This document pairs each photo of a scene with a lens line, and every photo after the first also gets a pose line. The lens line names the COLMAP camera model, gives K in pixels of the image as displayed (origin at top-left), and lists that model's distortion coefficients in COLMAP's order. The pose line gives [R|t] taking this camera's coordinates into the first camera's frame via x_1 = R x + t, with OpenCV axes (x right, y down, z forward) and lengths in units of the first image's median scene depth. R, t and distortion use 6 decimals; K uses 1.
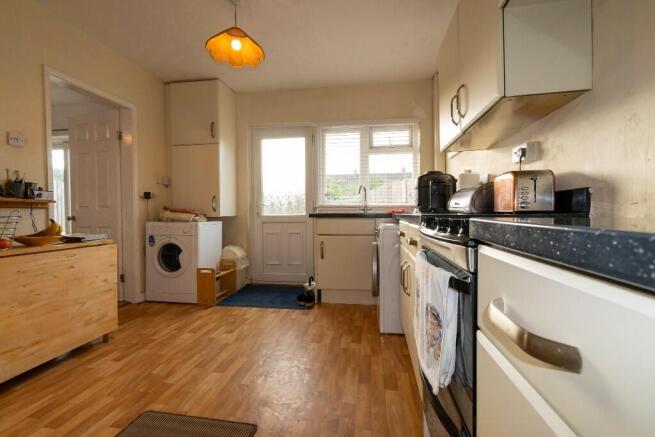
lens RADIAL K [[290.9, 0, 329.1], [0, 290.9, 216.8], [0, 0, 1]] dist [0.000109, 0.000095]
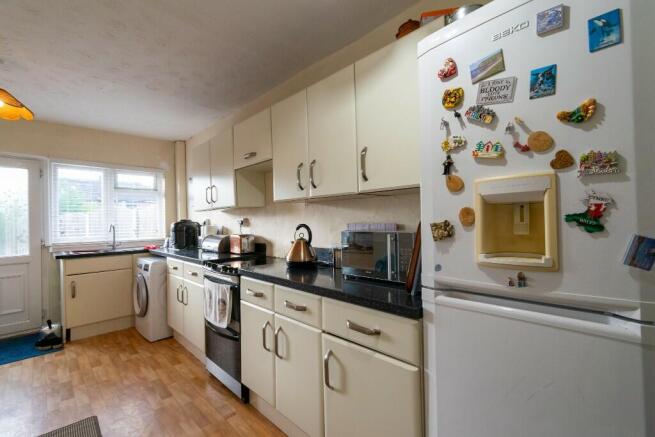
lens RADIAL K [[290.9, 0, 329.1], [0, 290.9, 216.8], [0, 0, 1]] dist [0.000109, 0.000095]
pose [[0.602370, 0.000456, 0.798217, -0.374647], [0.031841, 0.999190, -0.024600, -0.112514], [-0.797582, 0.040234, 0.601867, -0.458688]]
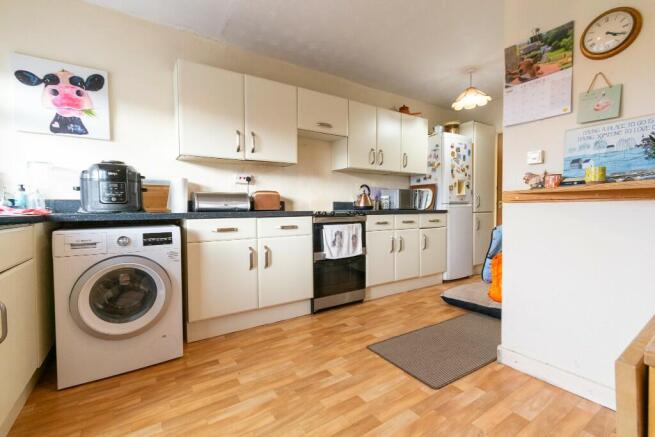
lens RADIAL K [[290.9, 0, 329.1], [0, 290.9, 216.8], [0, 0, 1]] dist [0.000109, 0.000095]
pose [[-0.667248, -0.014227, 0.744700, -0.665869], [0.021785, 0.999017, 0.038605, -0.019678], [-0.744517, 0.041982, -0.666282, 1.138471]]
